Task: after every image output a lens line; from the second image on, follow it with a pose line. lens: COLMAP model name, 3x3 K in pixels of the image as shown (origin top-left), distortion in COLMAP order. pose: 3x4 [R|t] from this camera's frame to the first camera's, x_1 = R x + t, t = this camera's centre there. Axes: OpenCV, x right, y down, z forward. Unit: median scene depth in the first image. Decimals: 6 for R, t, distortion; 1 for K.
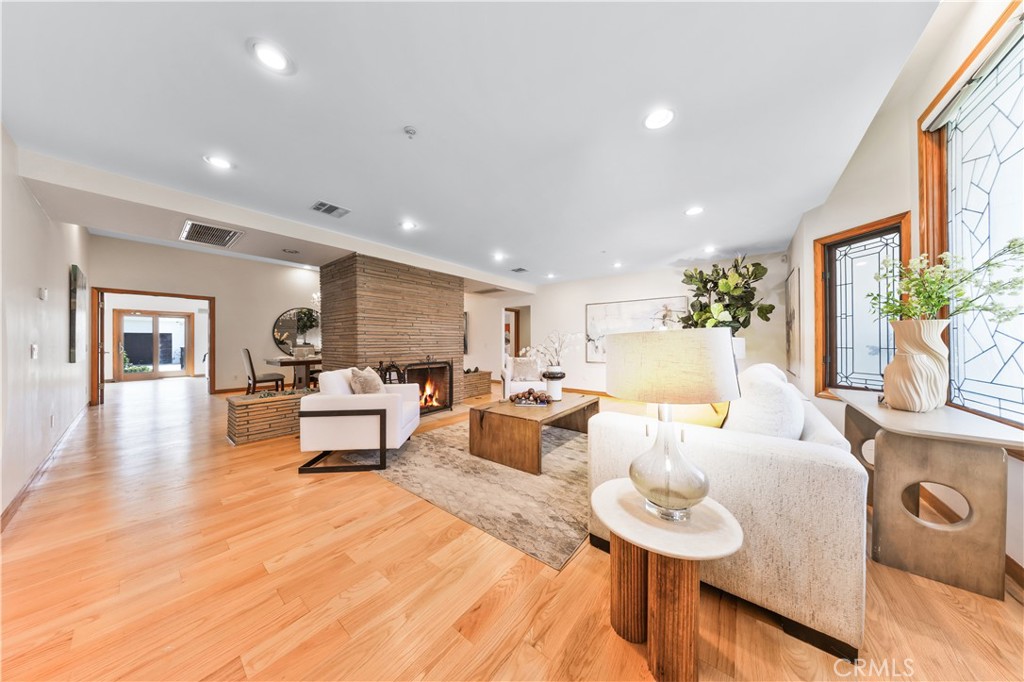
lens RADIAL K [[298.7, 0, 512.2], [0, 298.7, 341.8], [0, 0, 1]] dist [-0.005152, -0.000477]
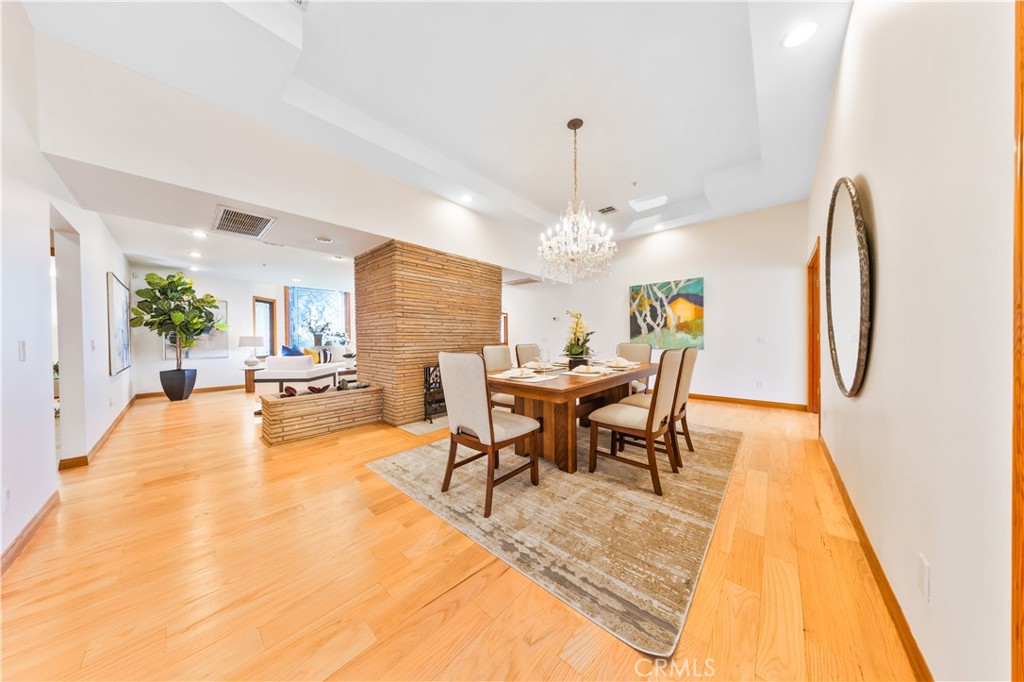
lens RADIAL K [[298.7, 0, 510.4], [0, 298.7, 339.4], [0, 0, 1]] dist [-0.005152, -0.000477]
pose [[-0.998116, 0.010012, 0.060535, -1.093938], [0.010240, 0.999942, 0.003458, 0.013990], [-0.060496, 0.004071, -0.998160, 3.076049]]
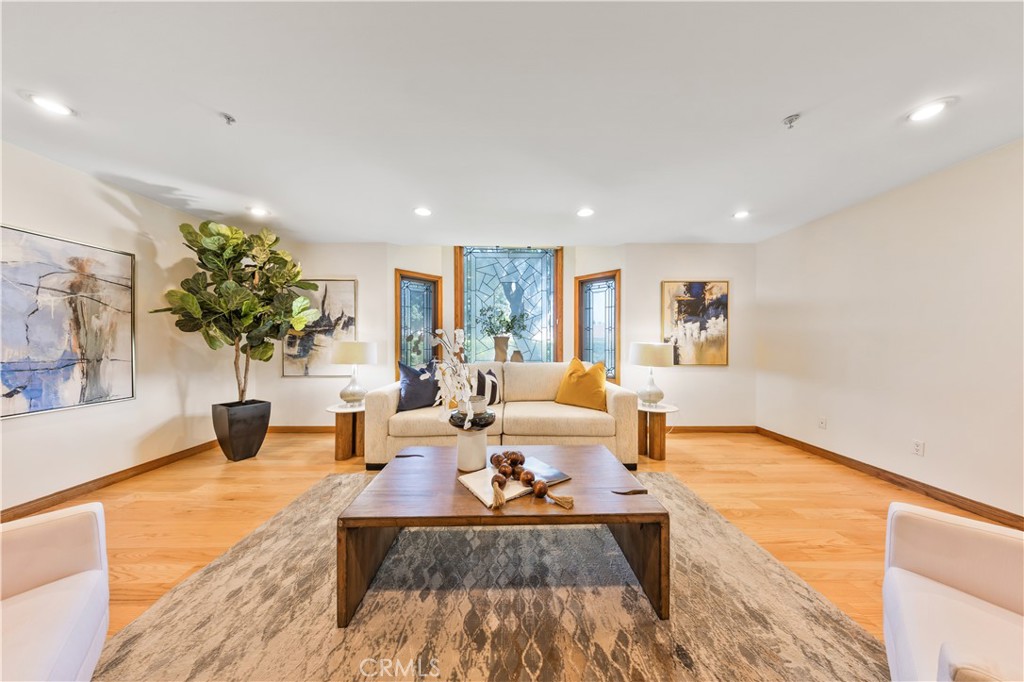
lens RADIAL K [[298.7, 0, 508.5], [0, 298.7, 340.2], [0, 0, 1]] dist [-0.005152, -0.000477]
pose [[-0.617634, 0.003935, 0.786456, -0.314160], [0.000202, 0.999988, -0.004845, -0.017625], [-0.786466, -0.002833, -0.617627, 1.353756]]
